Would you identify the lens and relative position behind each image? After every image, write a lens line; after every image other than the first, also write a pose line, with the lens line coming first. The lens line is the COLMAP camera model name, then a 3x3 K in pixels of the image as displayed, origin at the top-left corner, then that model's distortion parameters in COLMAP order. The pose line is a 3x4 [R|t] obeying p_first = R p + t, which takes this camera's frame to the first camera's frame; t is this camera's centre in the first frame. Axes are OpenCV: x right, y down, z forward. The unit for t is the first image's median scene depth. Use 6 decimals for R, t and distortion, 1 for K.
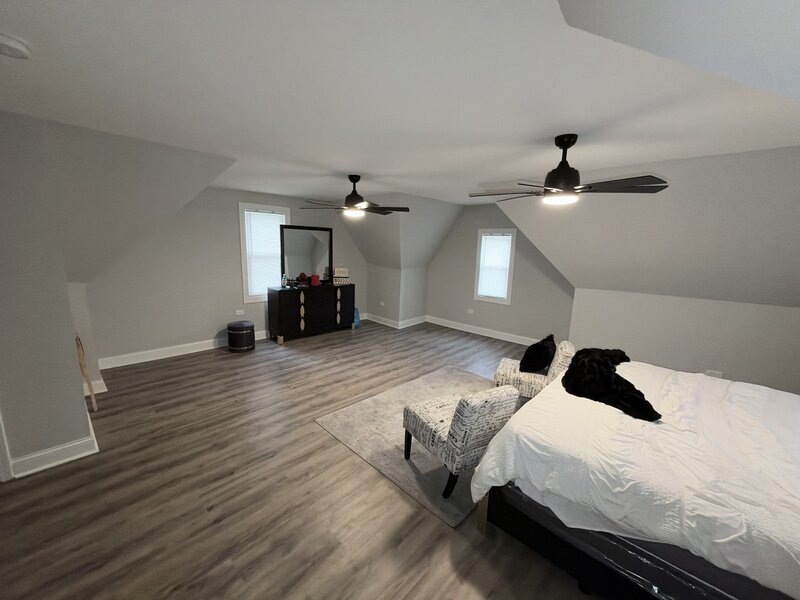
lens RADIAL K [[317.4, 0, 399.3], [0, 317.4, 299.9], [0, 0, 1]] dist [-0.003480, 0.000352]
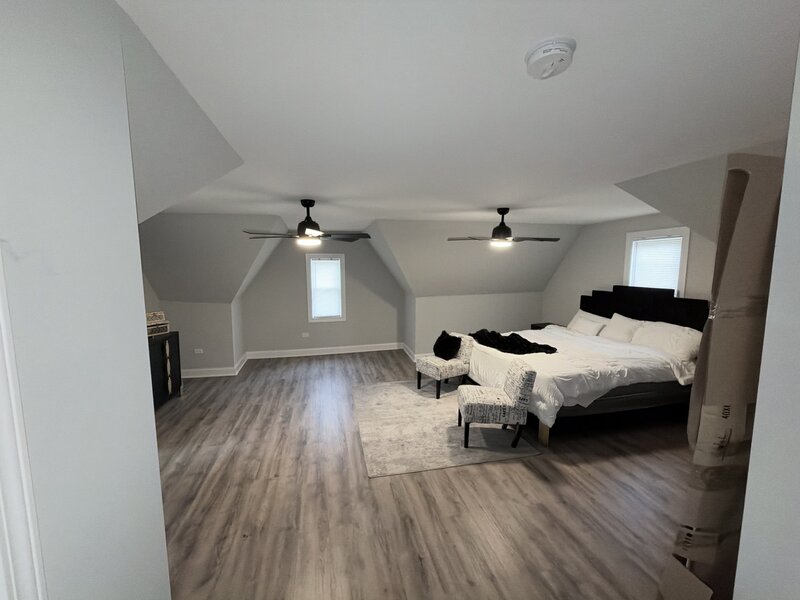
lens RADIAL K [[317.4, 0, 398.4], [0, 317.4, 300.4], [0, 0, 1]] dist [-0.003480, 0.000352]
pose [[0.554646, -0.122056, 0.823086, -0.658734], [0.165340, 0.985624, 0.034742, -0.090413], [-0.815494, 0.116820, 0.566854, 0.281456]]
